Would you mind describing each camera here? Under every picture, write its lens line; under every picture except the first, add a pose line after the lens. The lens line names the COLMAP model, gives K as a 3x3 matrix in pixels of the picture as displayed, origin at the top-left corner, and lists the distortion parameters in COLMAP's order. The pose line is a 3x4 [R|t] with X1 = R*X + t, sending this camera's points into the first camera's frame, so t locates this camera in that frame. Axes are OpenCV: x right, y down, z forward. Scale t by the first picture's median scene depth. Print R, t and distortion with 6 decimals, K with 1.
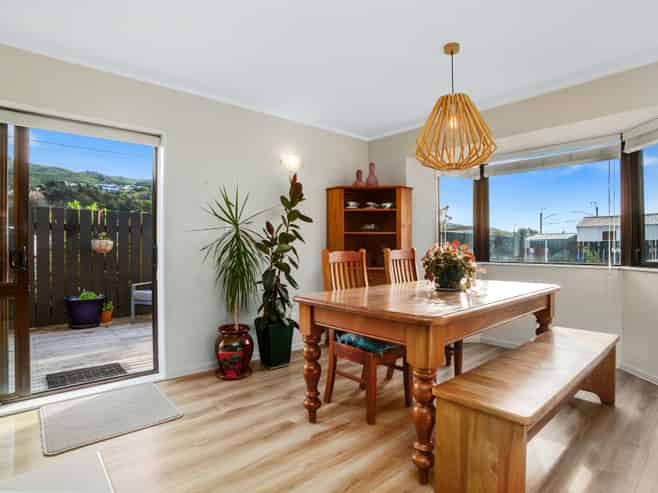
lens RADIAL K [[367.9, 0, 327.5], [0, 367.9, 248.6], [0, 0, 1]] dist [-0.094649, 0.029506]
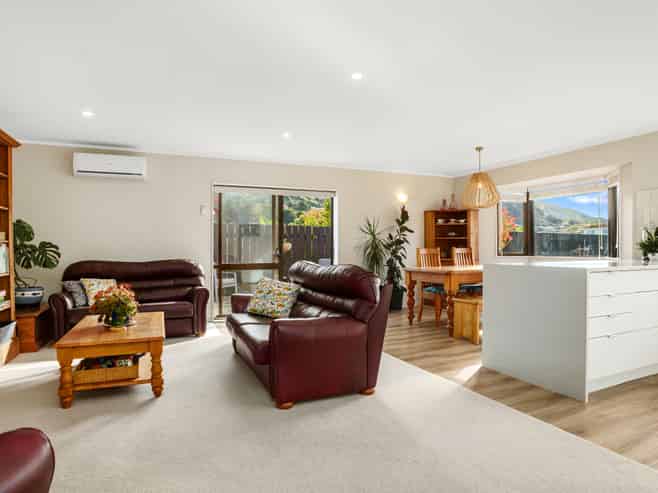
lens RADIAL K [[367.9, 0, 327.5], [0, 367.9, 248.6], [0, 0, 1]] dist [-0.094649, 0.029506]
pose [[0.953000, -0.003468, -0.302949, 0.100488], [0.001987, 0.999985, -0.005198, 0.013003], [0.302962, 0.004352, 0.952993, -0.859823]]
